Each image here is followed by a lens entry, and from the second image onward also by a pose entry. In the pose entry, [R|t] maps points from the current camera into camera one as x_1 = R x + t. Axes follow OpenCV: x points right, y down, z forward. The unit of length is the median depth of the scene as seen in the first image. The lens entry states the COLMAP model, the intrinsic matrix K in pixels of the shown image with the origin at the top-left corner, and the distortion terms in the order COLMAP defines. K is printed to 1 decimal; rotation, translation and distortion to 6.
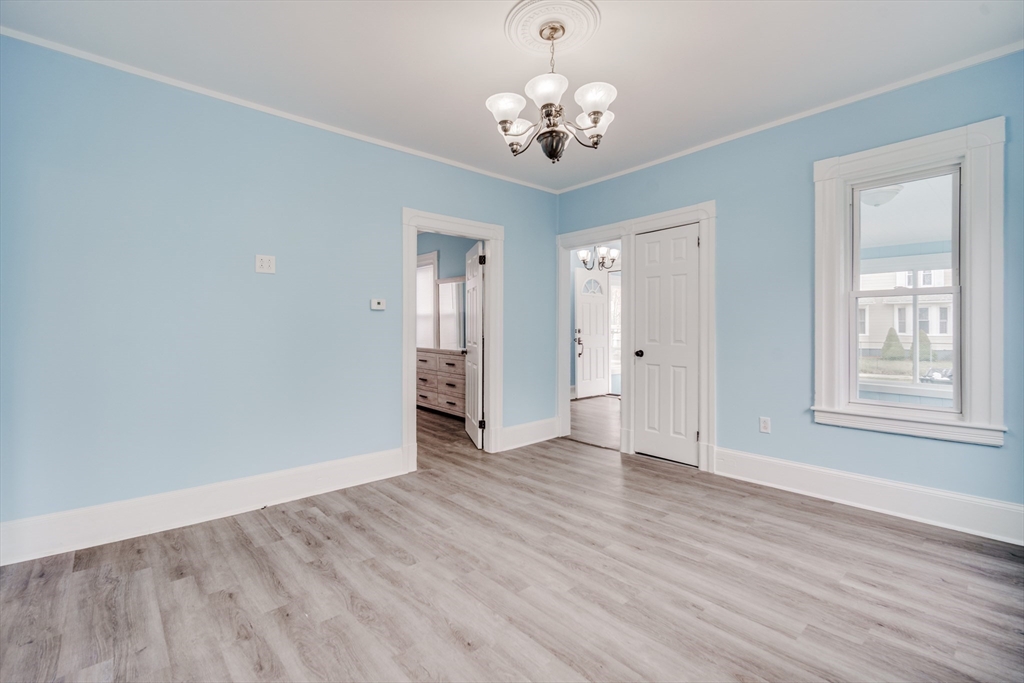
lens RADIAL K [[451.0, 0, 508.6], [0, 451.0, 330.7], [0, 0, 1]] dist [-0.000027, -0.000509]
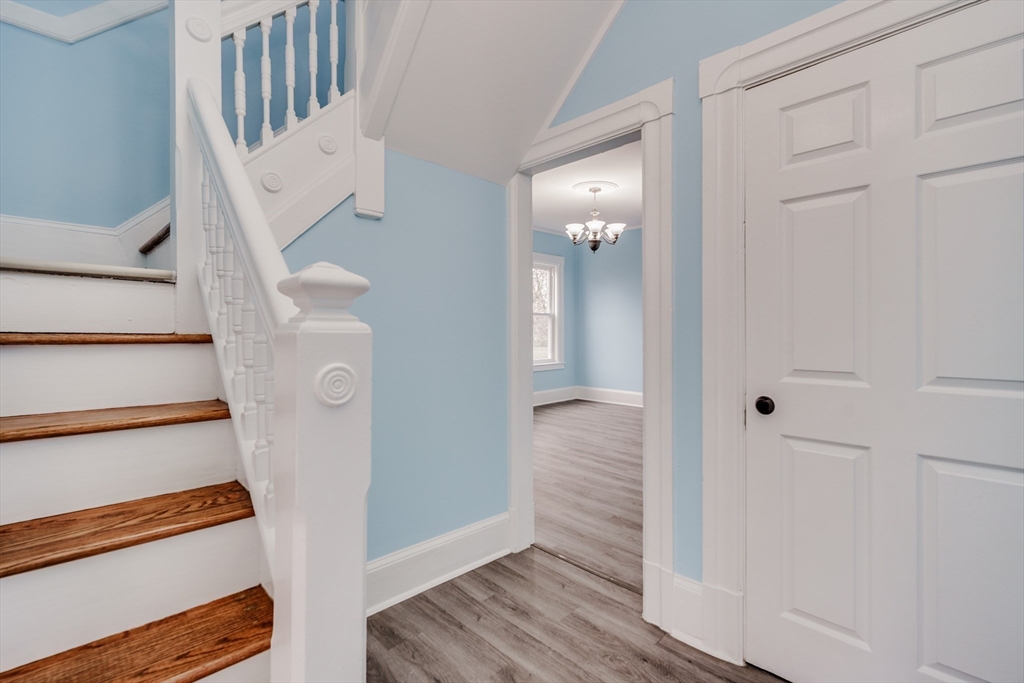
lens RADIAL K [[455.0, 0, 512.0], [0, 455.0, 341.5], [0, 0, 1]] dist [-0.000096, -0.000245]
pose [[-0.998514, 0.008188, -0.053872, 0.515115], [0.006160, 0.999270, 0.037709, -0.031637], [0.054142, 0.037321, -0.997836, 2.661404]]
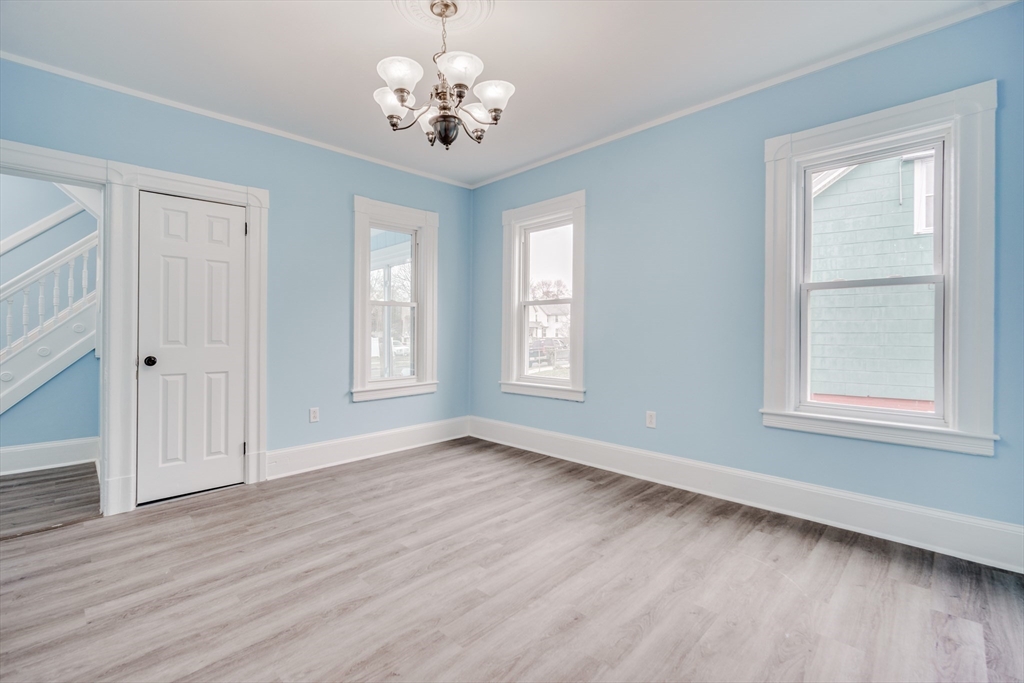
lens RADIAL K [[451.0, 0, 508.6], [0, 451.0, 330.7], [0, 0, 1]] dist [-0.000027, -0.000509]
pose [[-0.069412, 0.003141, 0.997583, -0.730665], [0.004792, 0.999985, -0.002815, 0.013227], [-0.997577, 0.004585, -0.069426, 0.790114]]
